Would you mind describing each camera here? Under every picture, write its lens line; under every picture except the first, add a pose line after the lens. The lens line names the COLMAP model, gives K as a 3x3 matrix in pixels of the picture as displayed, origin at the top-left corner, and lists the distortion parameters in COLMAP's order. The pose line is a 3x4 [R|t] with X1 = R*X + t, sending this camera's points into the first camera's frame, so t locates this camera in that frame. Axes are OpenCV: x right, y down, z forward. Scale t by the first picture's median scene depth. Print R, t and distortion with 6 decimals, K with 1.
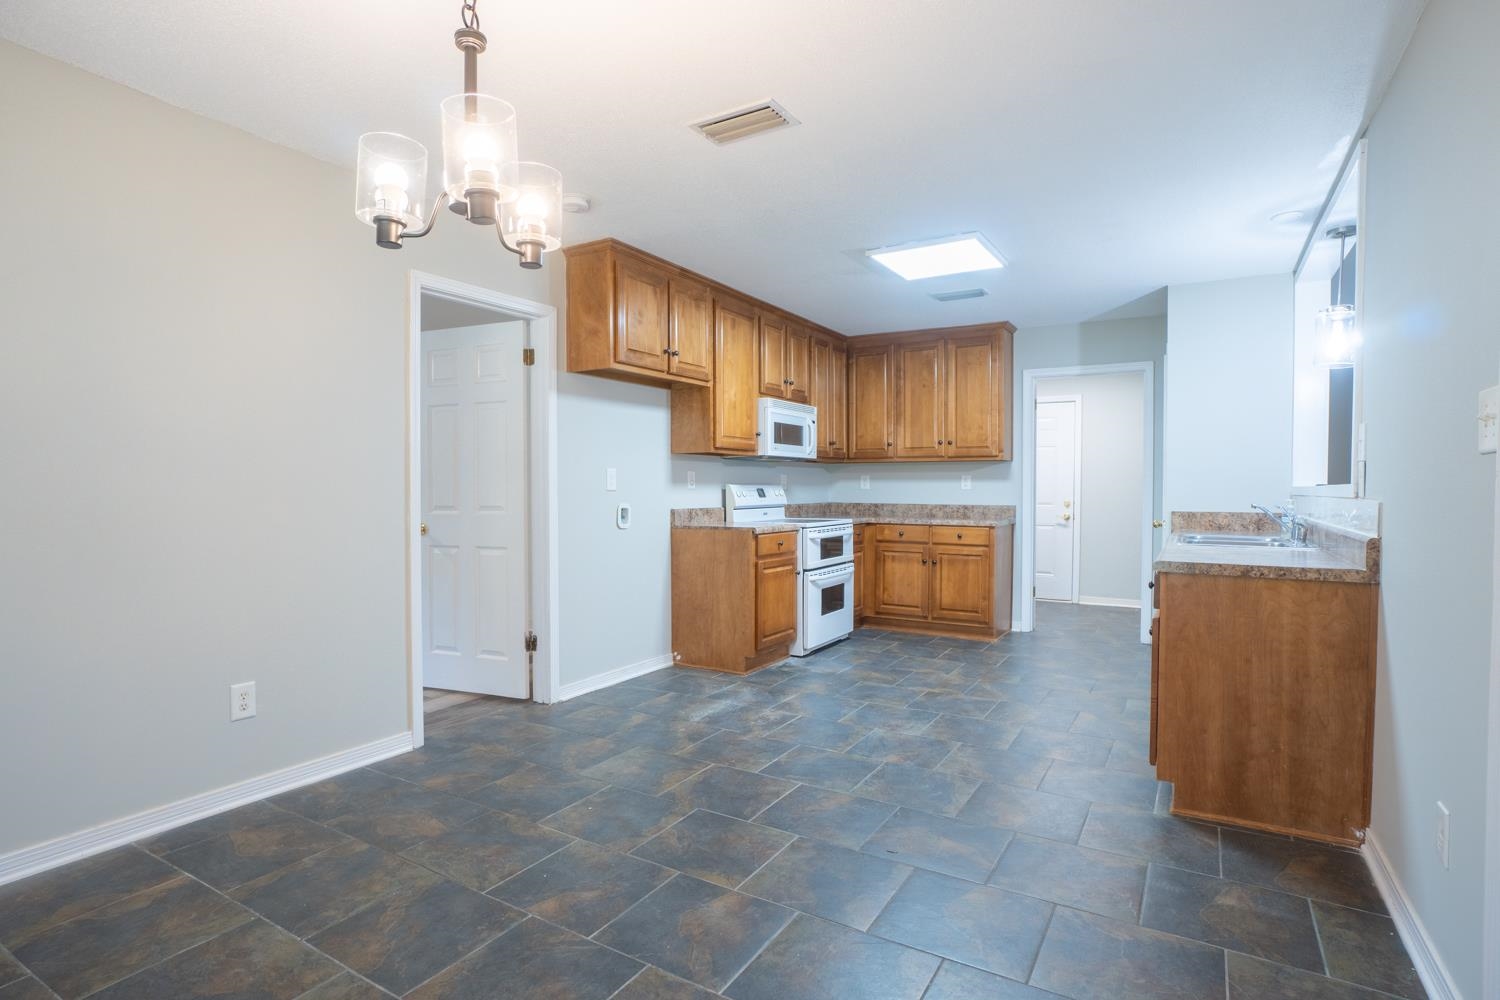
lens RADIAL K [[770.1, 0, 737.7], [0, 770.1, 503.5], [0, 0, 1]] dist [-0.036613, 0.018130]
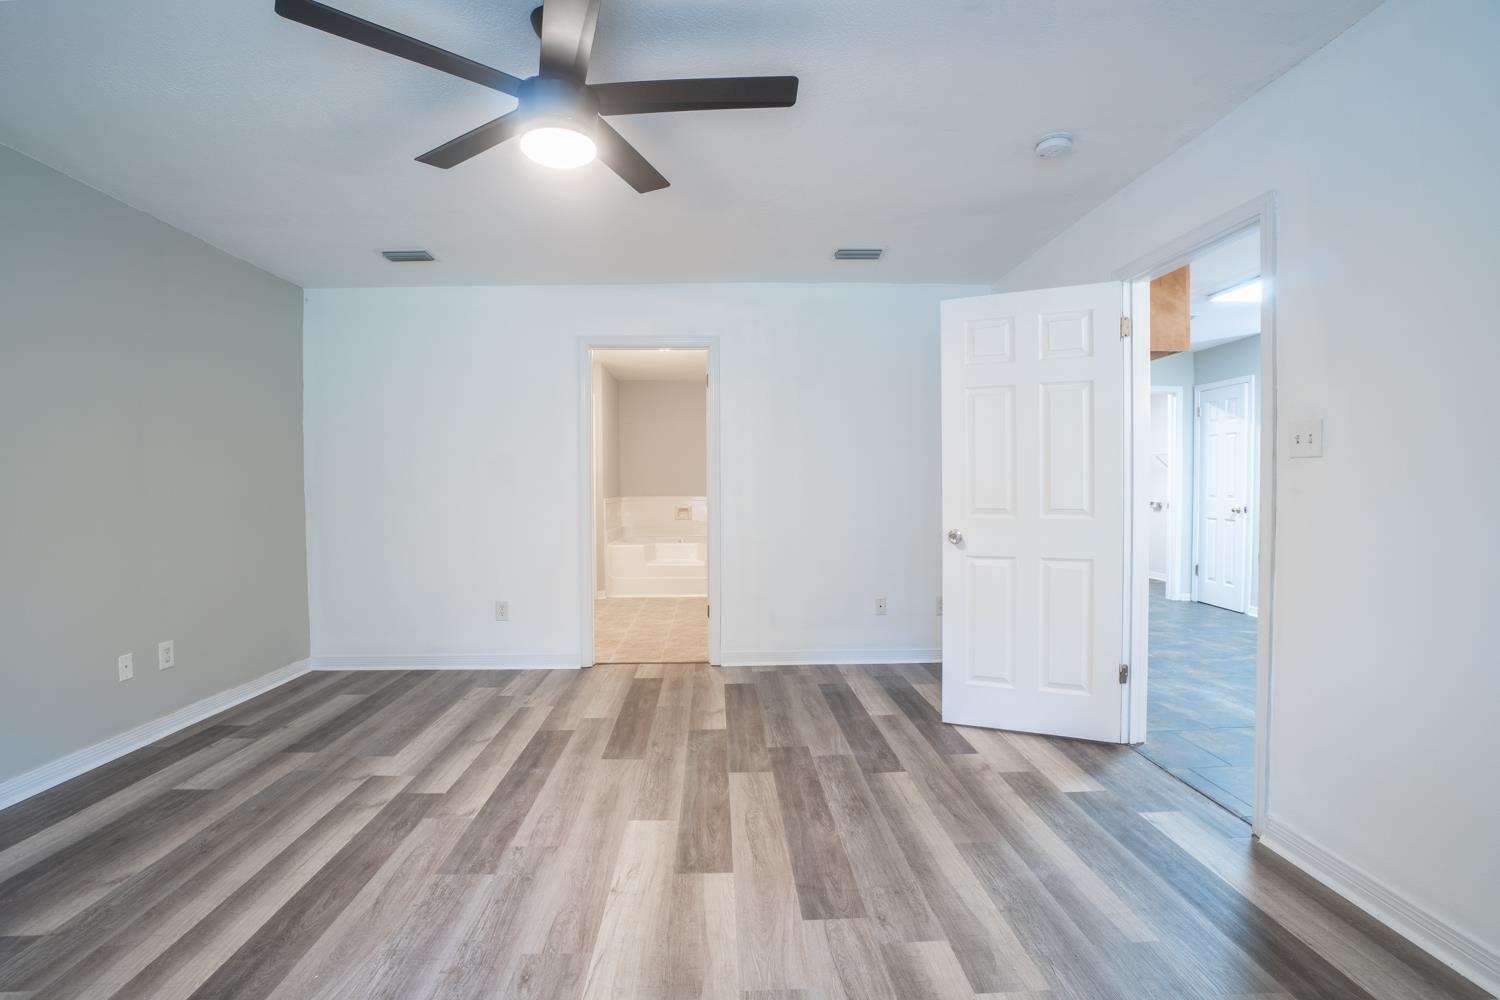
lens RADIAL K [[679.8, 0, 741.4], [0, 679.8, 499.4], [0, 0, 1]] dist [-0.056136, 0.025448]
pose [[0.833600, -0.018916, 0.552044, -0.860534], [0.016930, 0.999819, 0.008694, -0.016334], [-0.552109, 0.002099, 0.833769, 0.541082]]
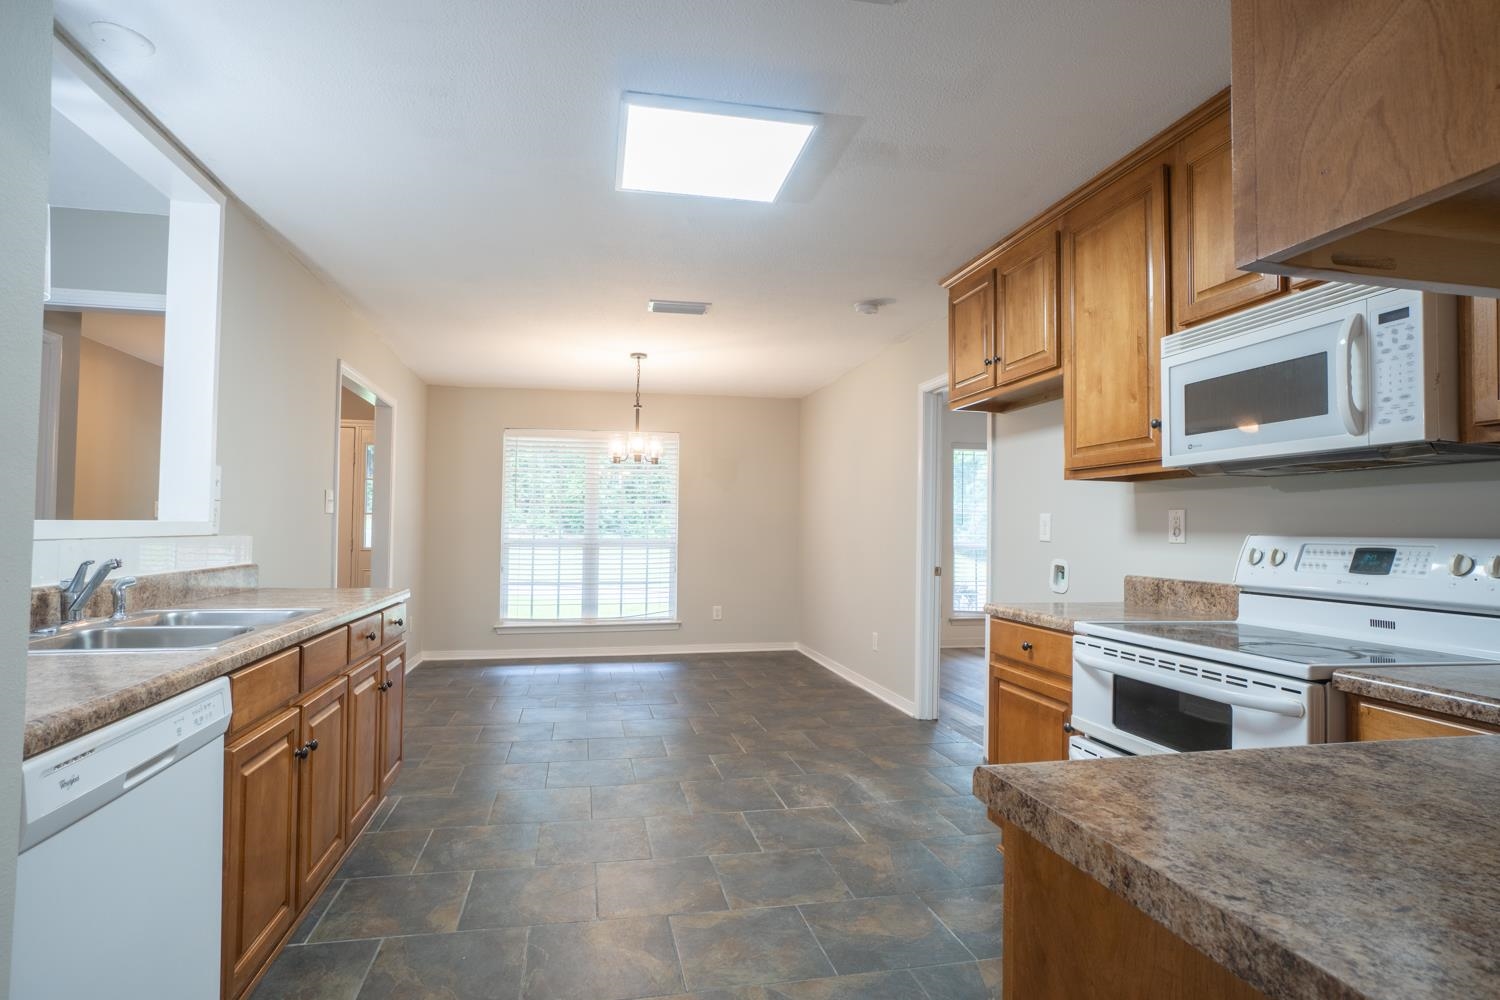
lens RADIAL K [[770.1, 0, 737.7], [0, 770.1, 503.5], [0, 0, 1]] dist [-0.036613, 0.018130]
pose [[-0.731852, -0.034862, -0.680571, 0.567485], [-0.029966, 0.999371, -0.018968, -0.029591], [0.680805, 0.006513, -0.732436, 1.276617]]
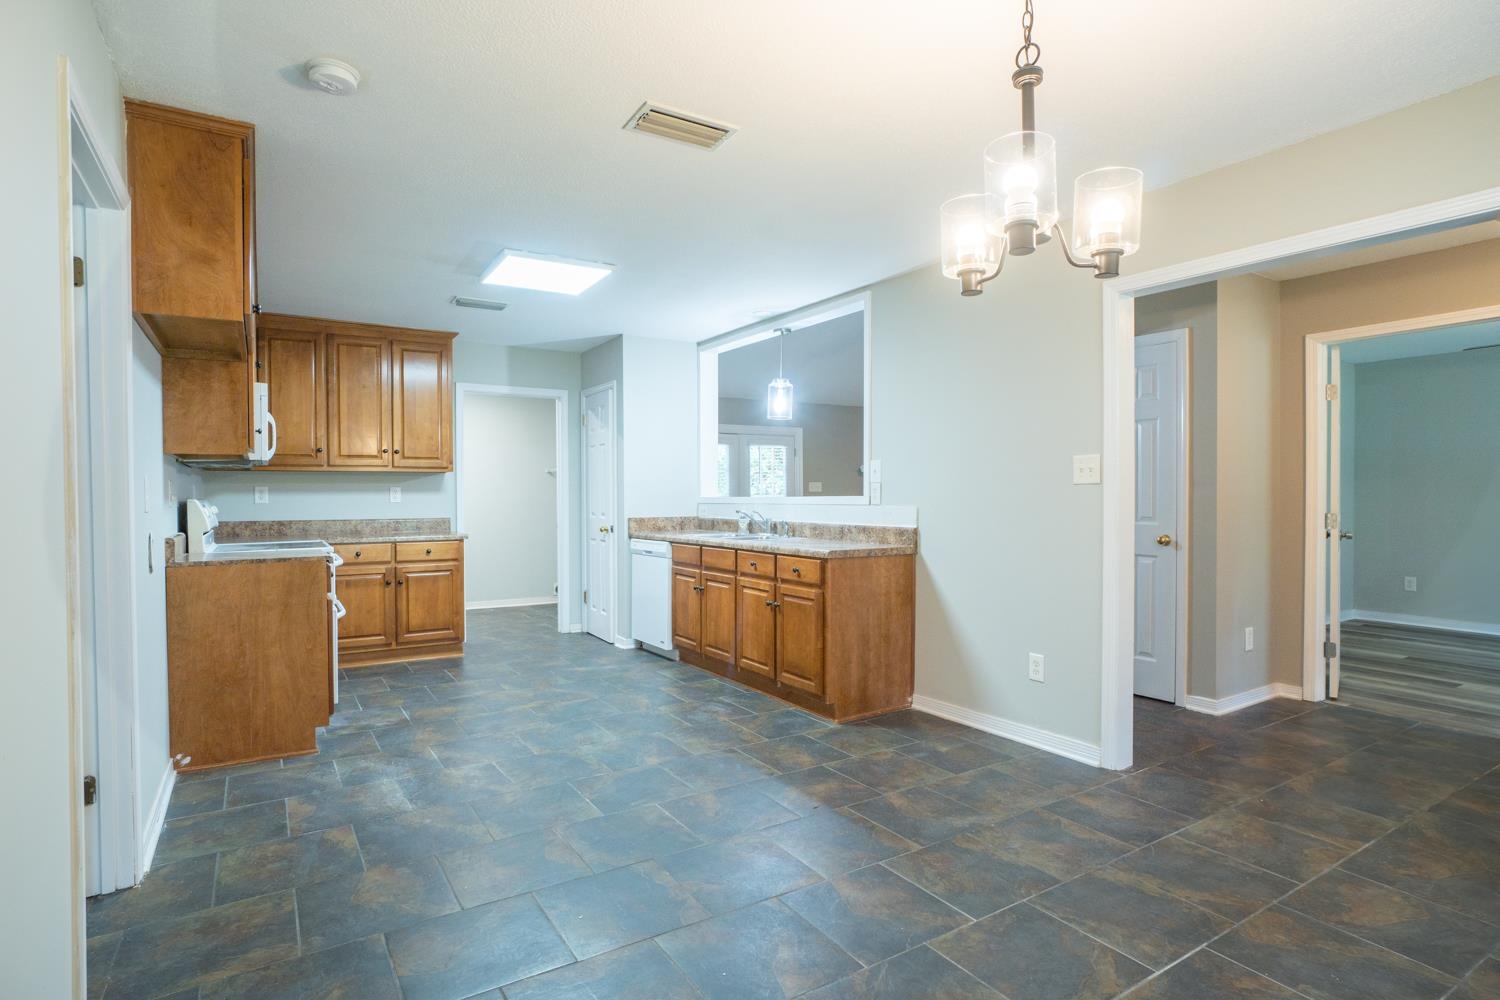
lens RADIAL K [[770.1, 0, 737.7], [0, 770.1, 503.5], [0, 0, 1]] dist [-0.036613, 0.018130]
pose [[0.445349, -0.014756, 0.895236, -0.465890], [0.025085, 0.999677, 0.003999, -0.013446], [-0.895006, 0.020676, 0.445575, 0.287471]]
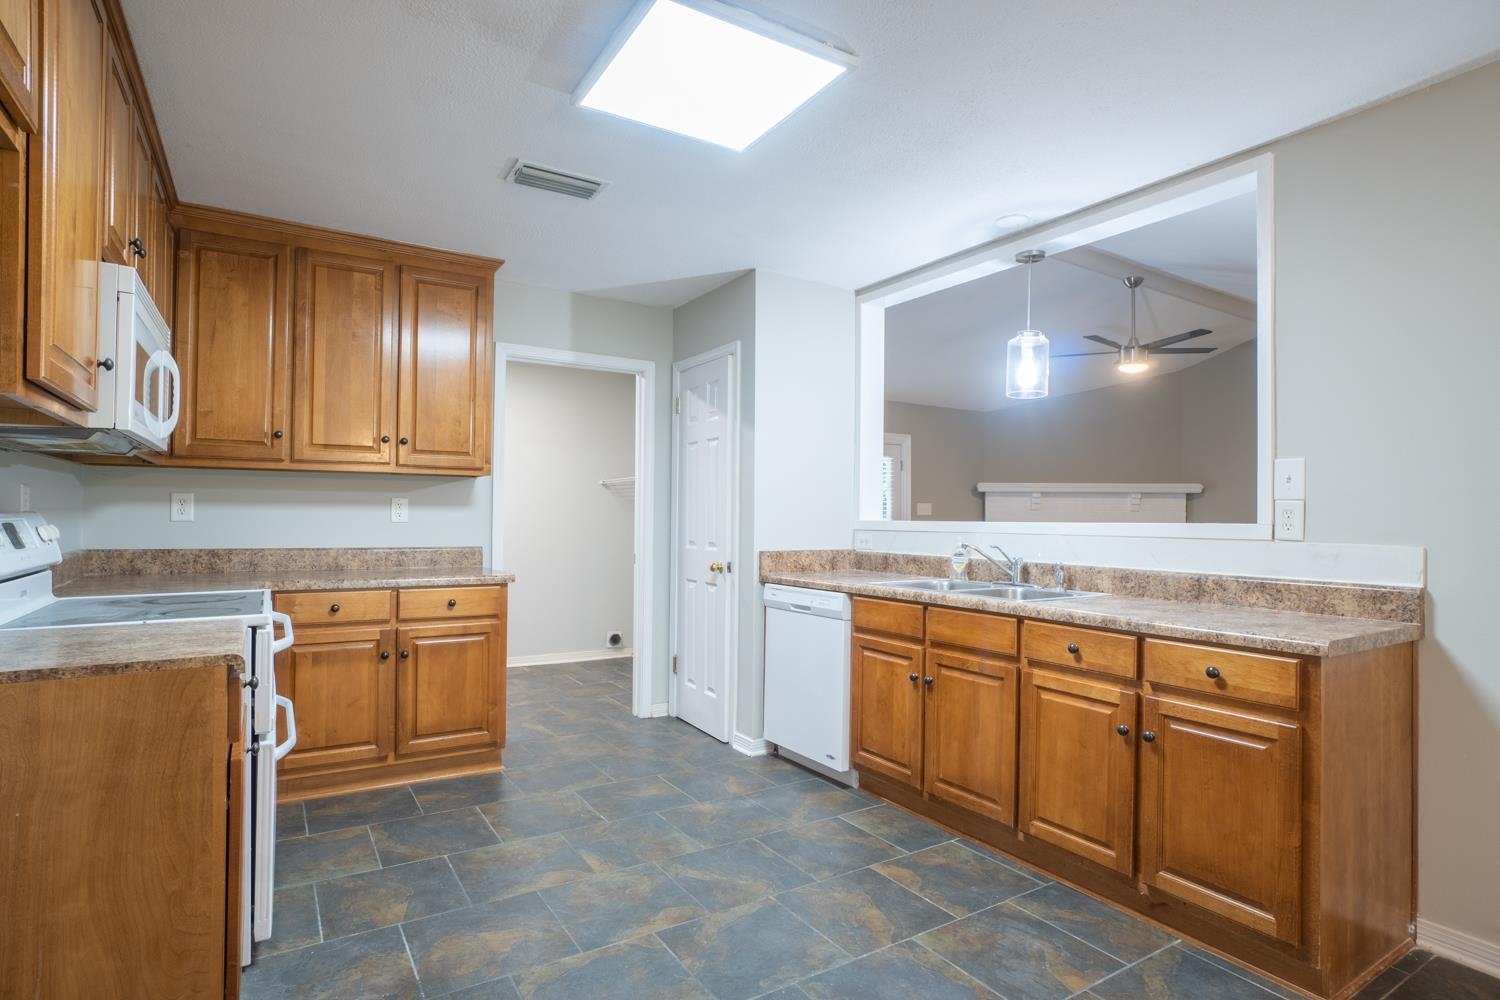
lens RADIAL K [[770.1, 0, 737.7], [0, 770.1, 503.5], [0, 0, 1]] dist [-0.036613, 0.018130]
pose [[0.448971, 0.017417, 0.893377, -0.159432], [0.010803, 0.999631, -0.024918, -0.019690], [-0.893481, 0.020839, 0.448617, 0.660683]]
